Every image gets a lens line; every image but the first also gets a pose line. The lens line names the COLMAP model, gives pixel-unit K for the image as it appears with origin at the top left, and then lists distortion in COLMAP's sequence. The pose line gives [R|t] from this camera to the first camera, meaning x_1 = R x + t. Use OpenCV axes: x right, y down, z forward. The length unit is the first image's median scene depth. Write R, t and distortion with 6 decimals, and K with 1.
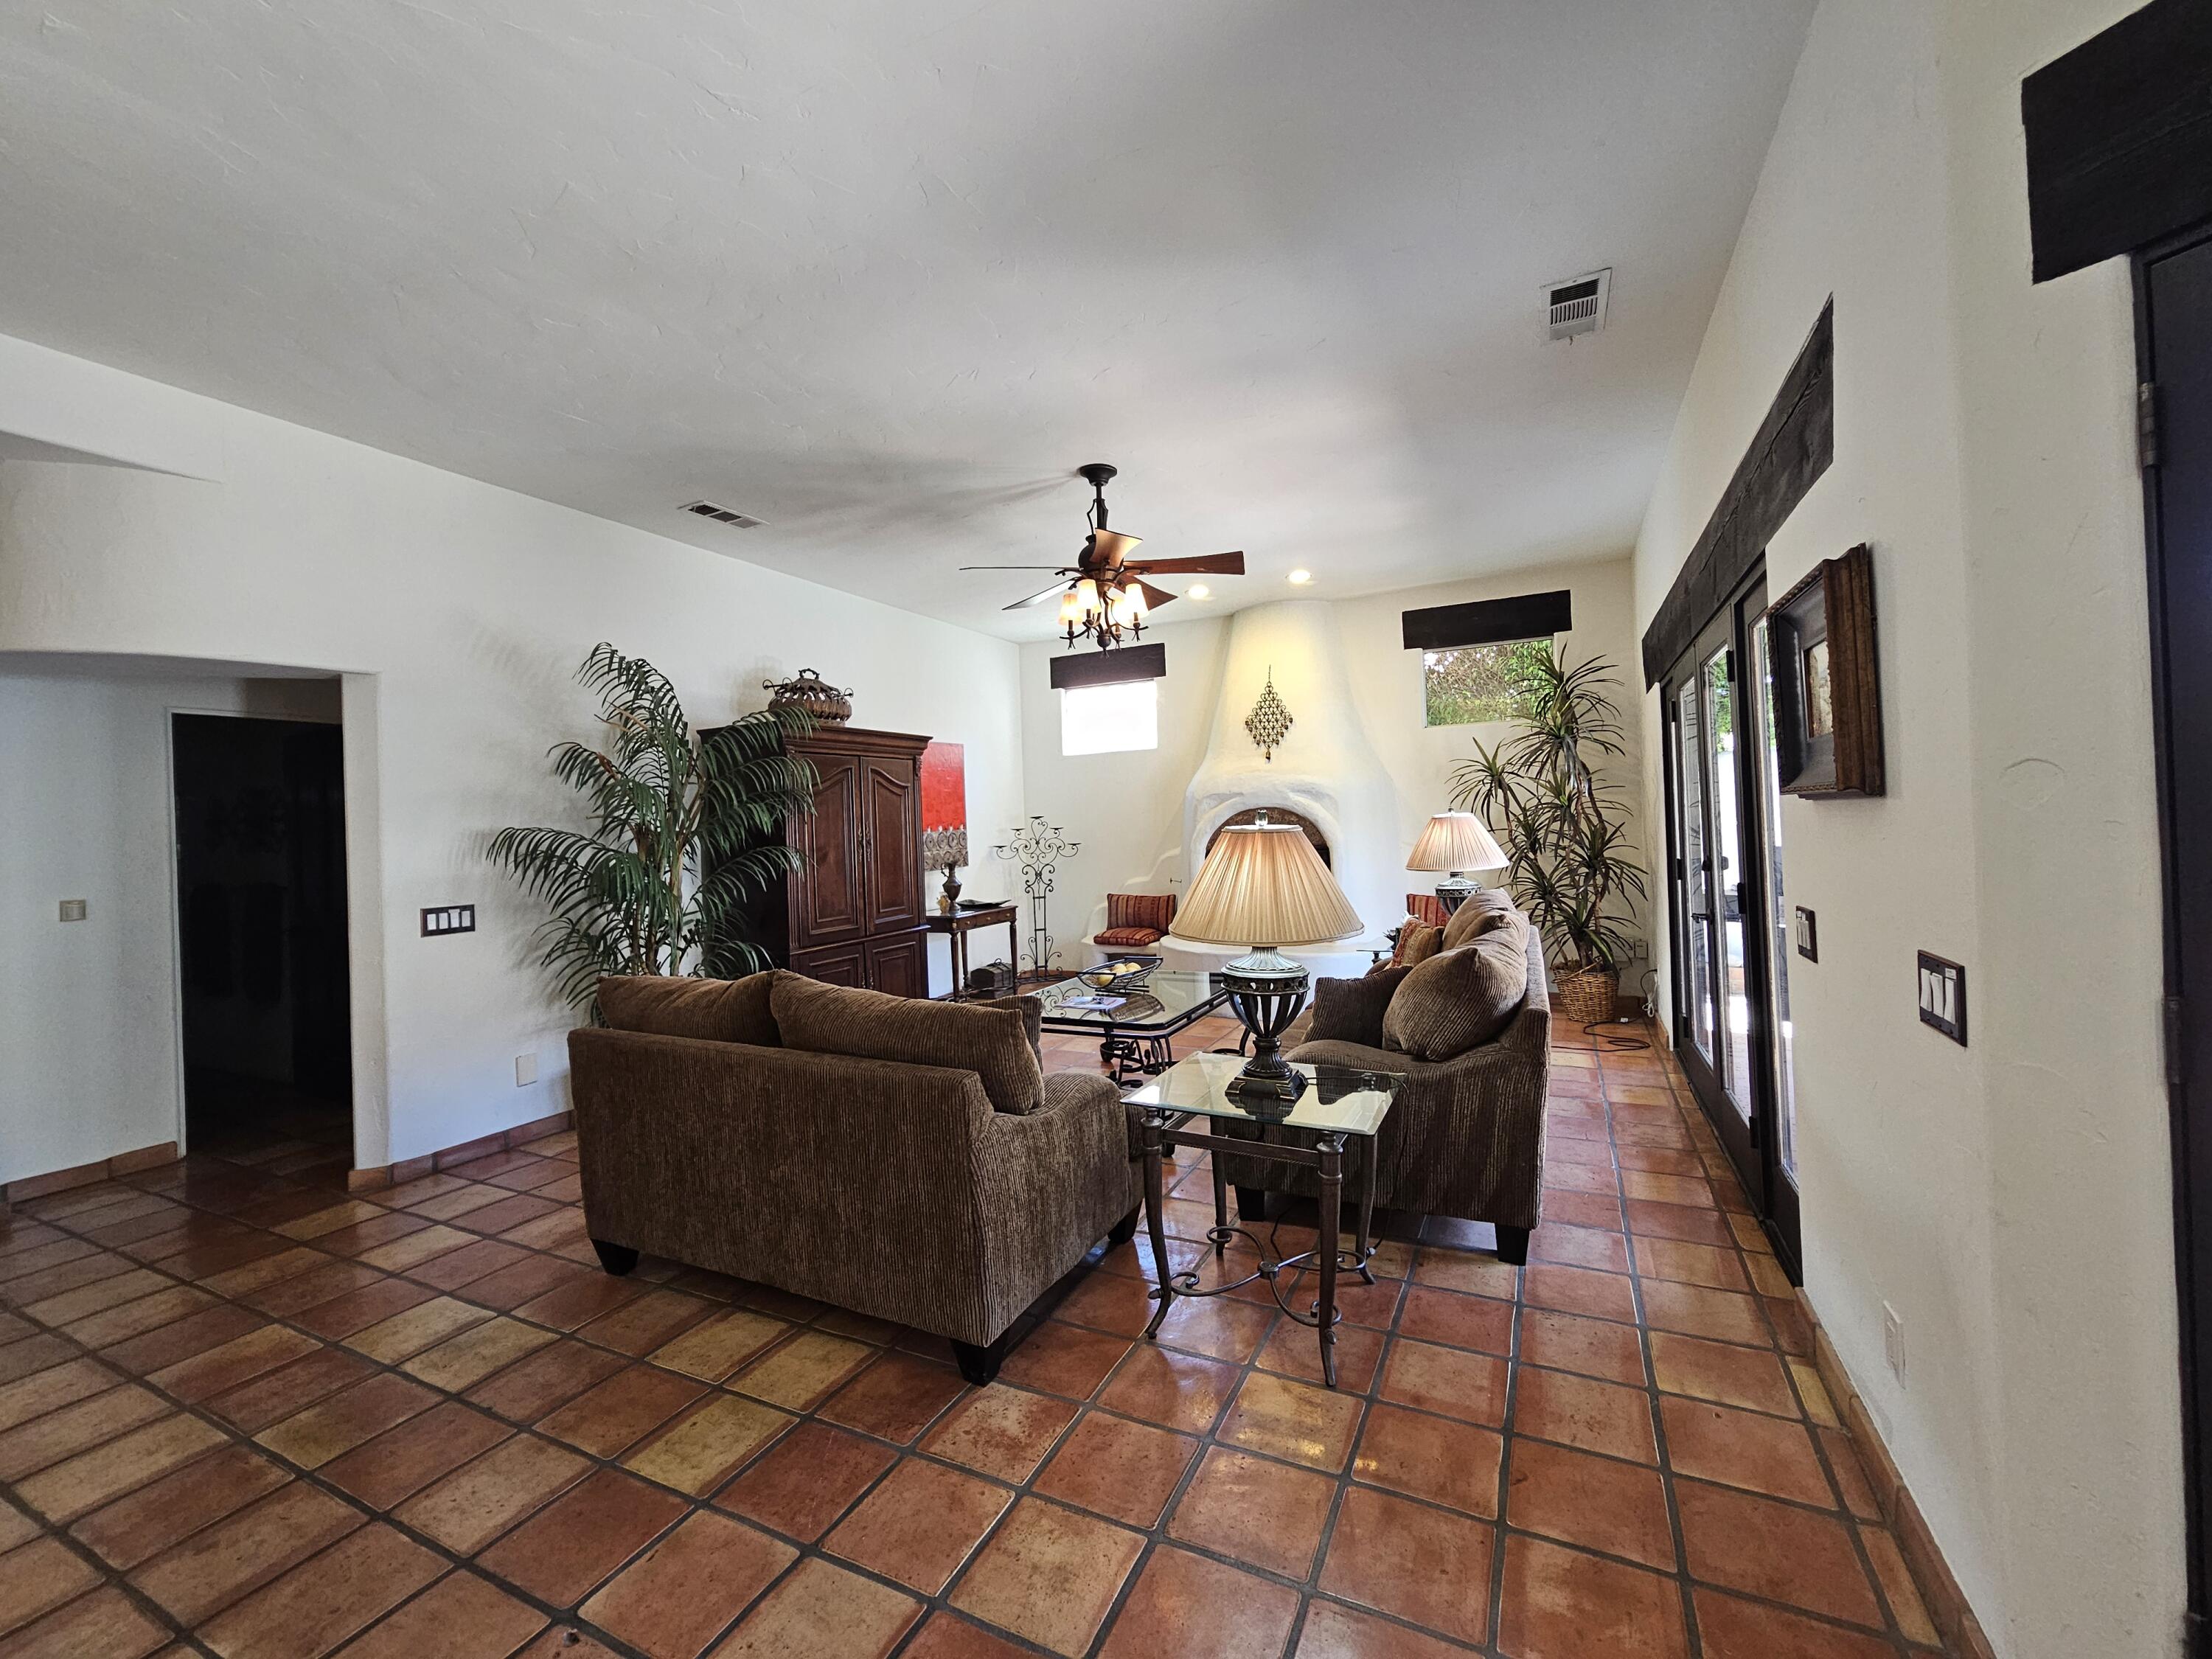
lens RADIAL K [[907.1, 0, 1100.6], [0, 907.1, 823.7], [0, 0, 1]] dist [0.000765, -0.000271]
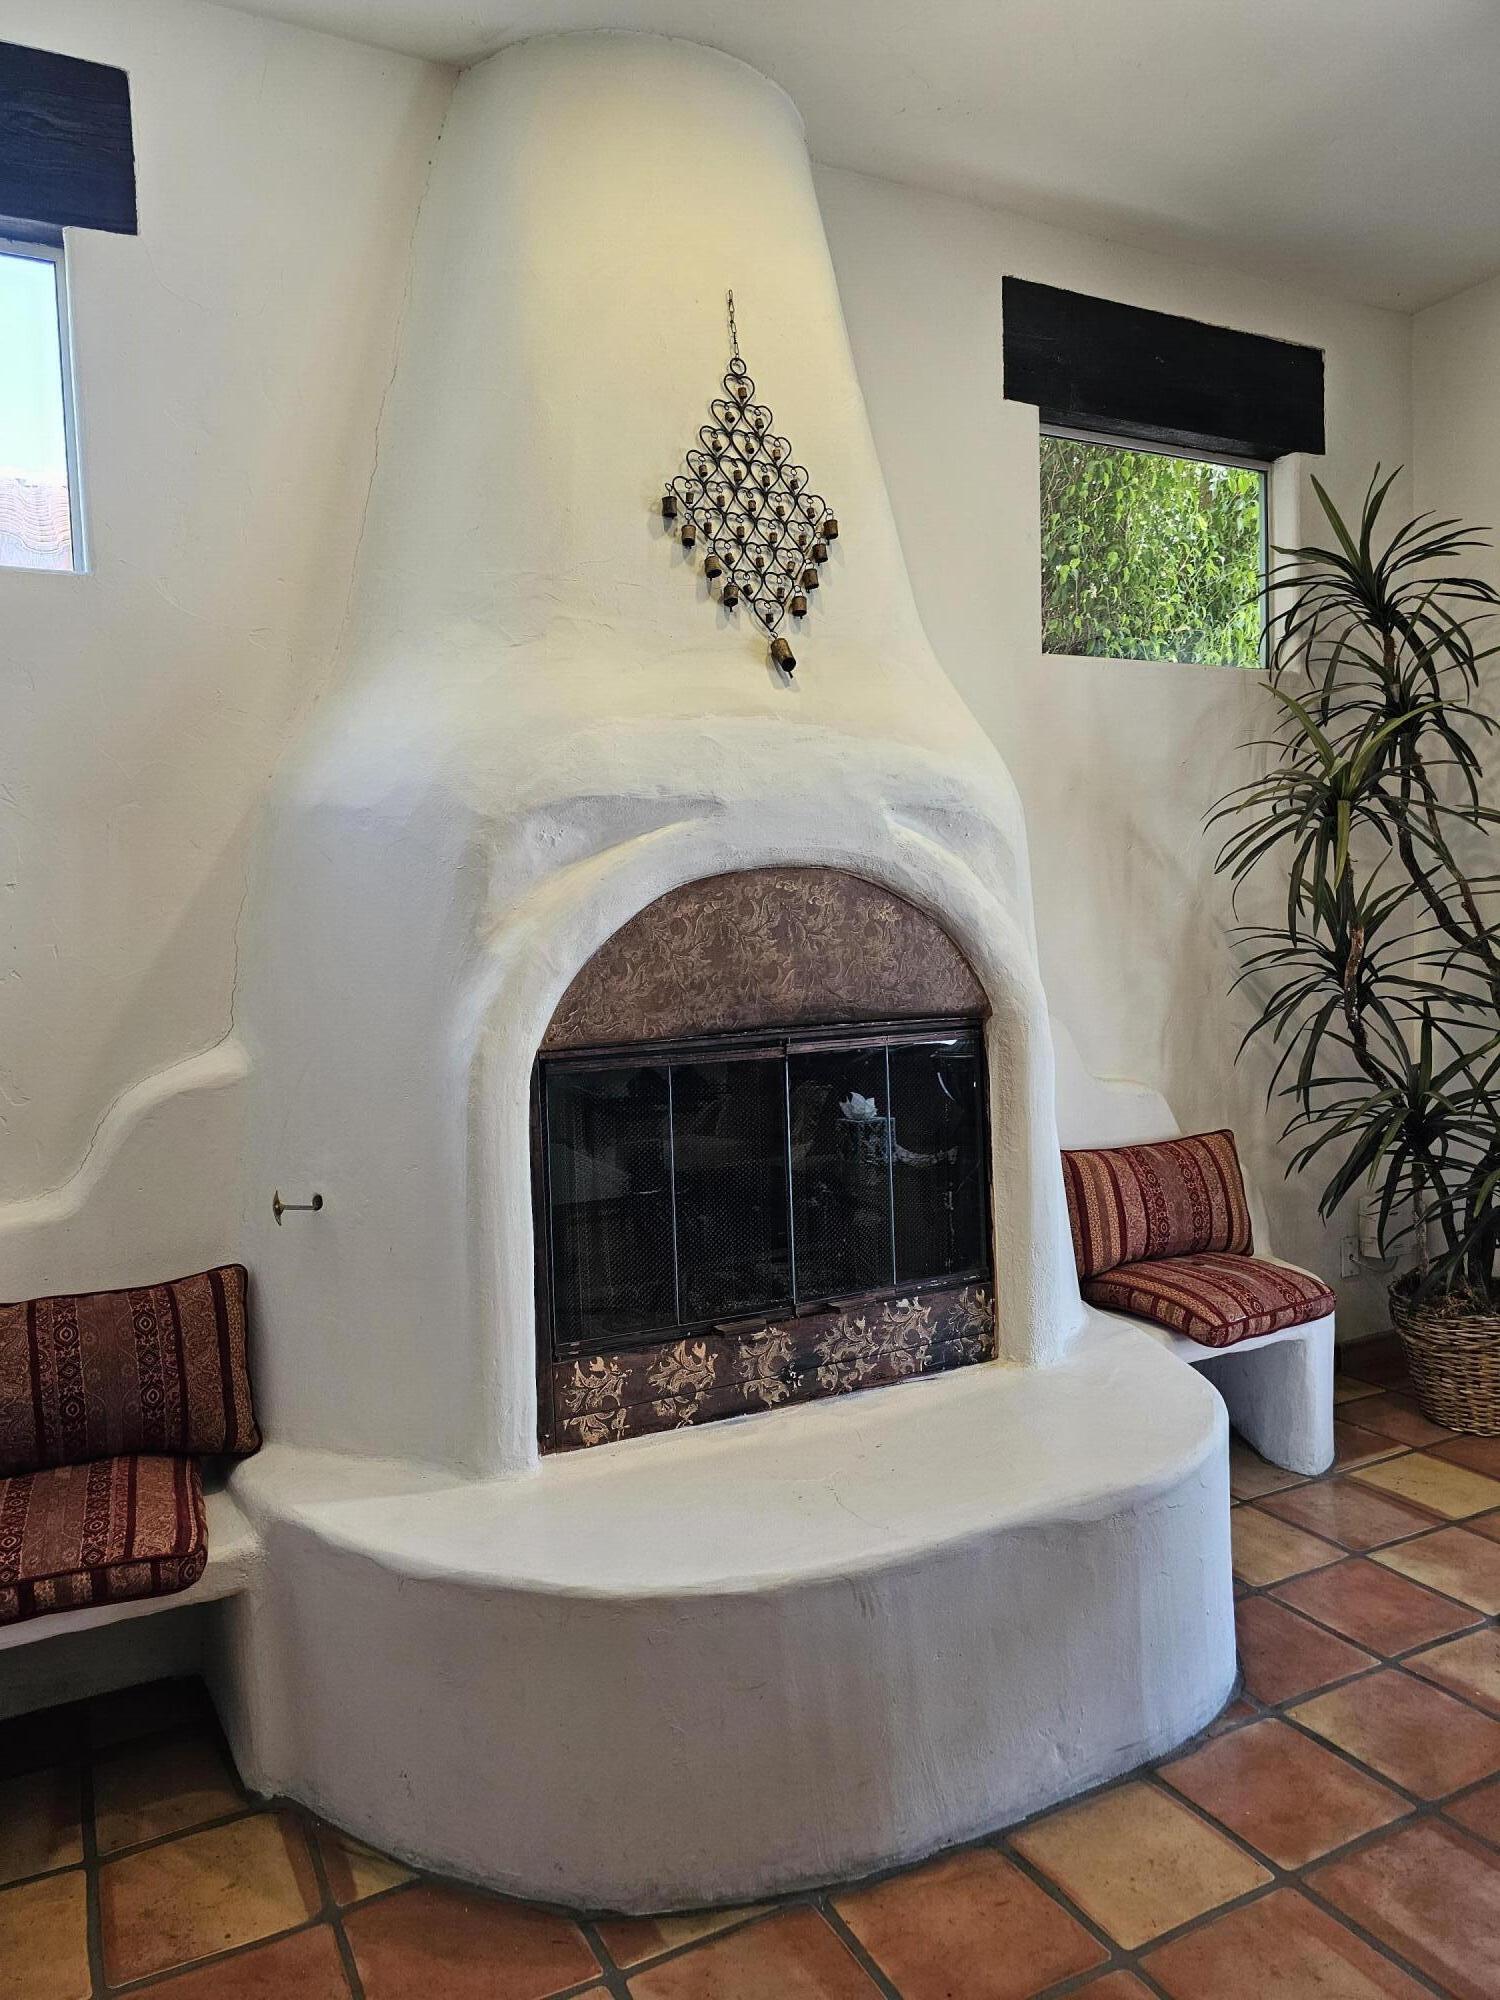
lens RADIAL K [[1388.1, 0, 740.9], [0, 1388.1, 993.5], [0, 0, 1]] dist [0.016079, 0.000112]
pose [[0.580606, -0.022035, 0.813886, -0.197270], [0.011217, 0.999755, 0.019065, 0.013999], [-0.814107, -0.001940, 0.580711, 1.199155]]
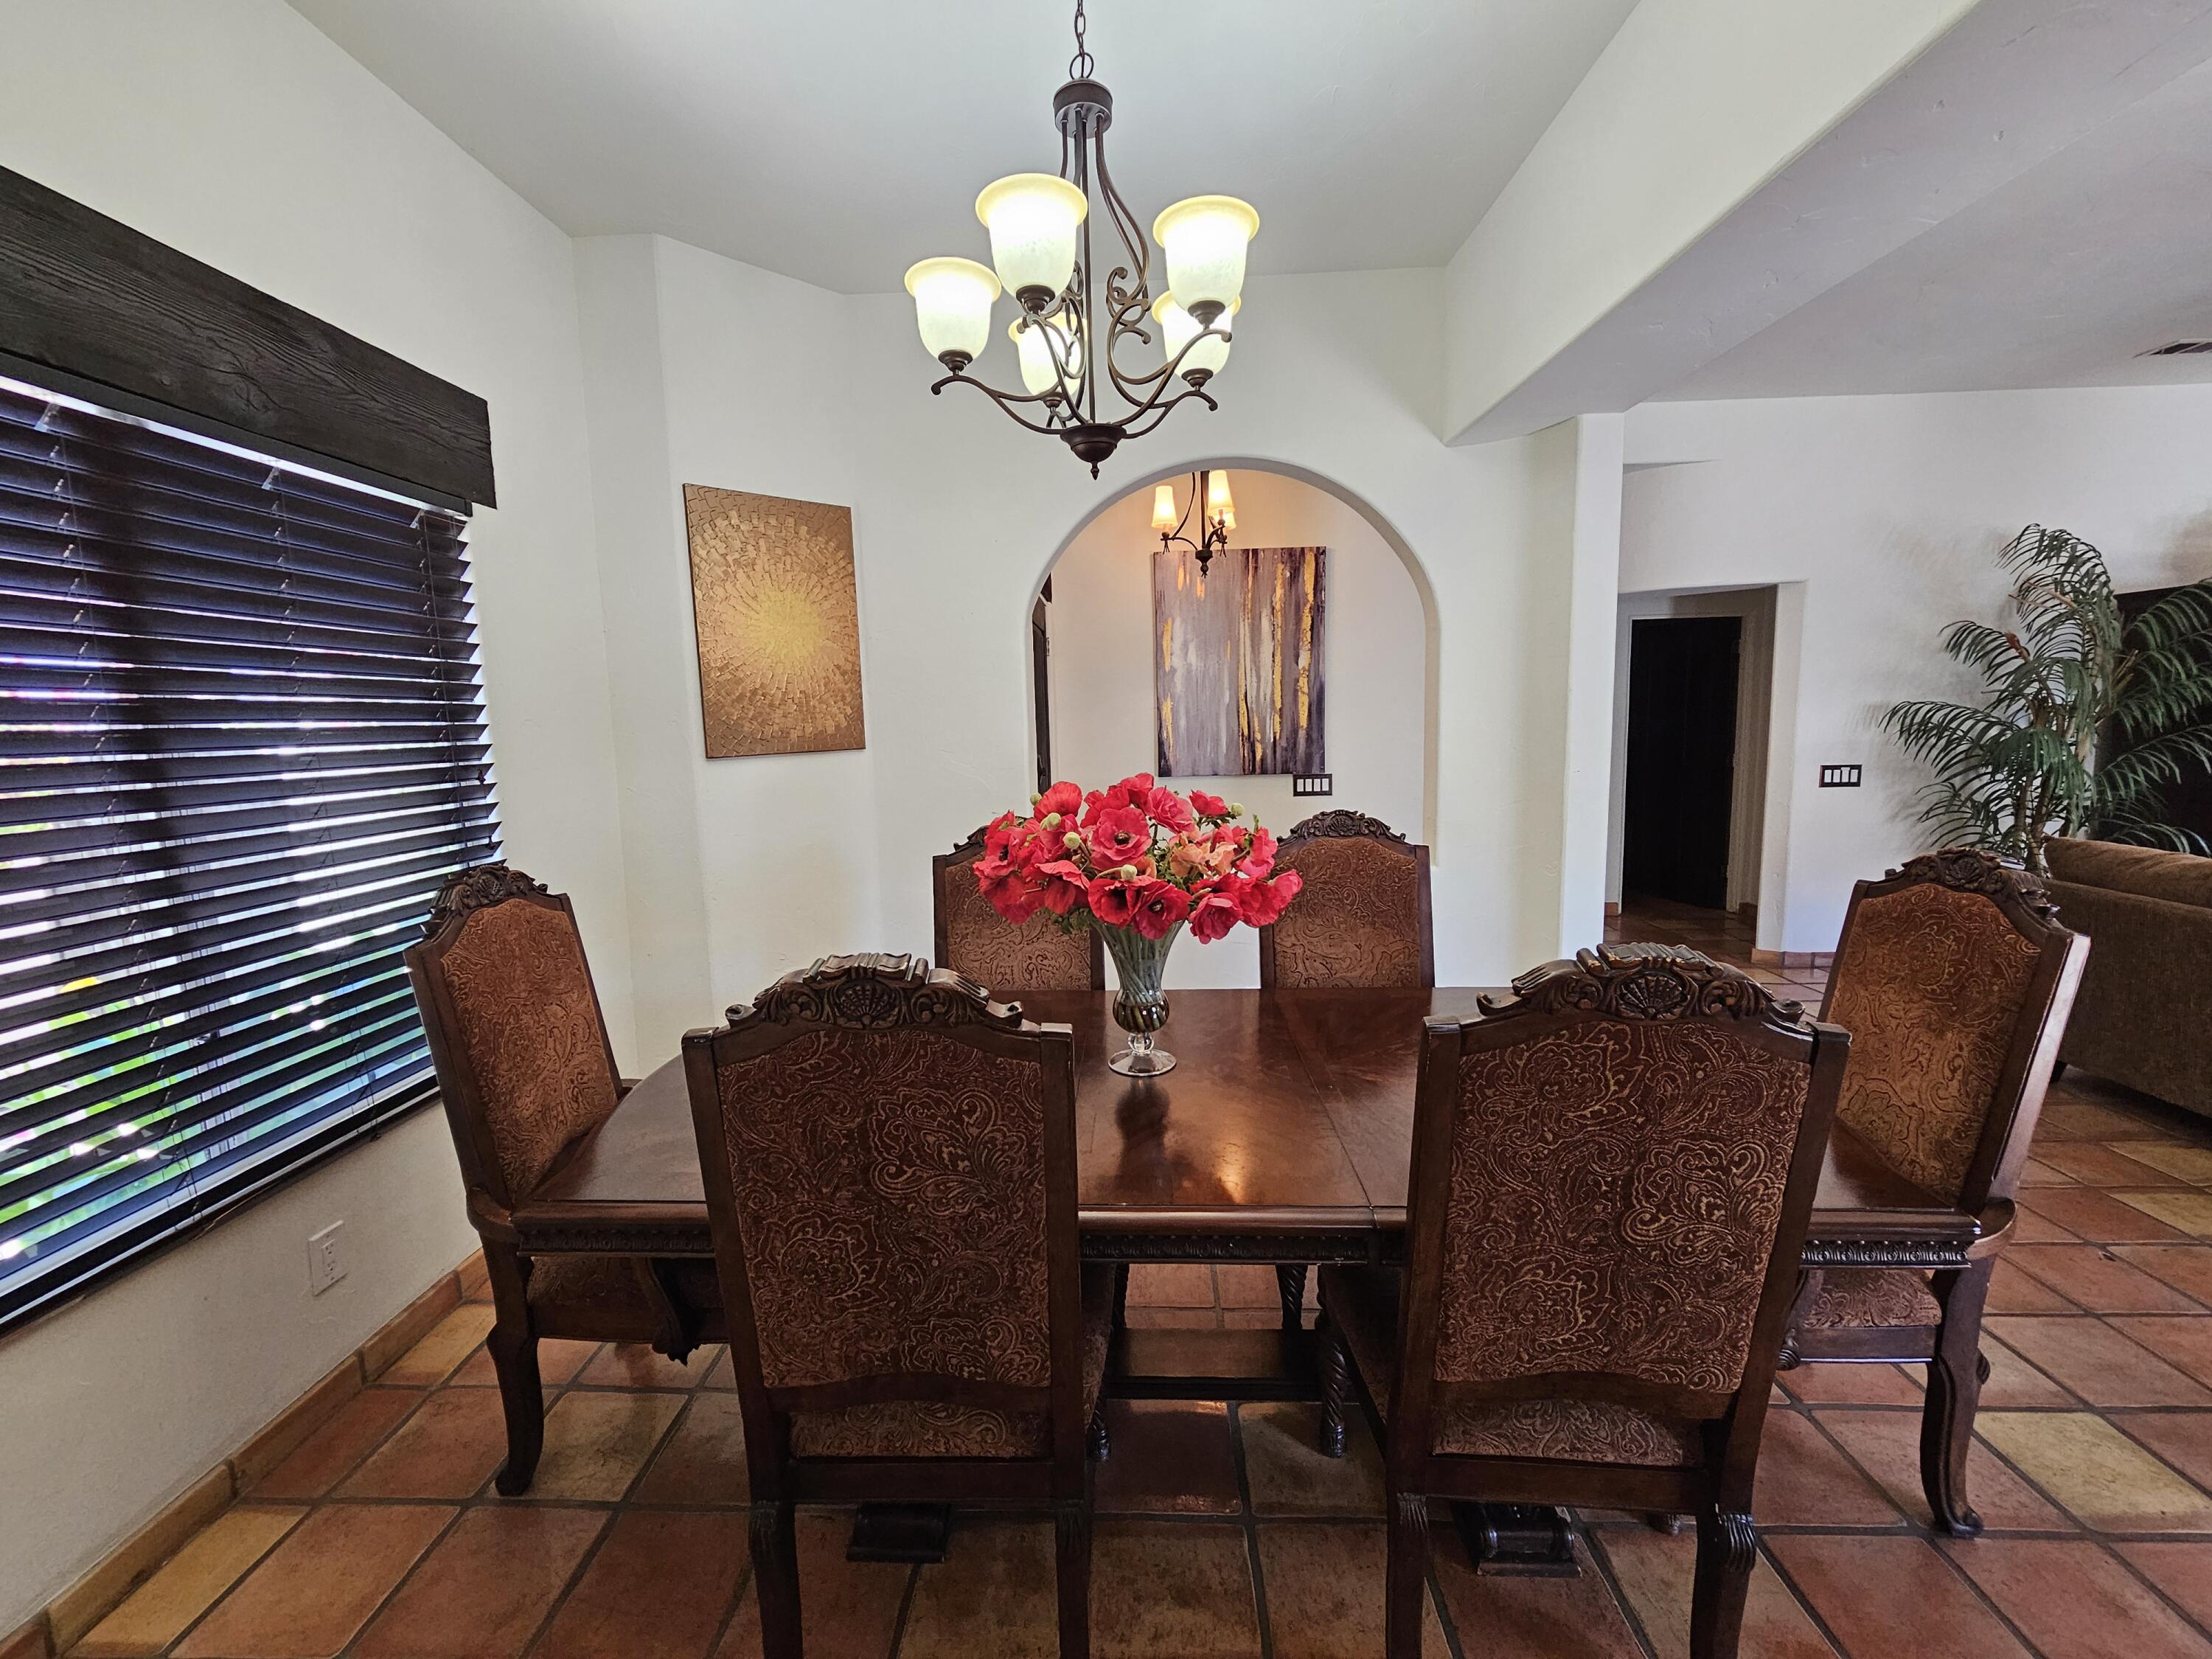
lens RADIAL K [[907.1, 0, 1094.3], [0, 907.1, 816.8], [0, 0, 1]] dist [0.000765, -0.000271]
pose [[0.405673, 0.127428, -0.905092, 0.003651], [0.008942, 0.989633, 0.143338, -0.023716], [0.913975, -0.066242, 0.400328, -0.399557]]
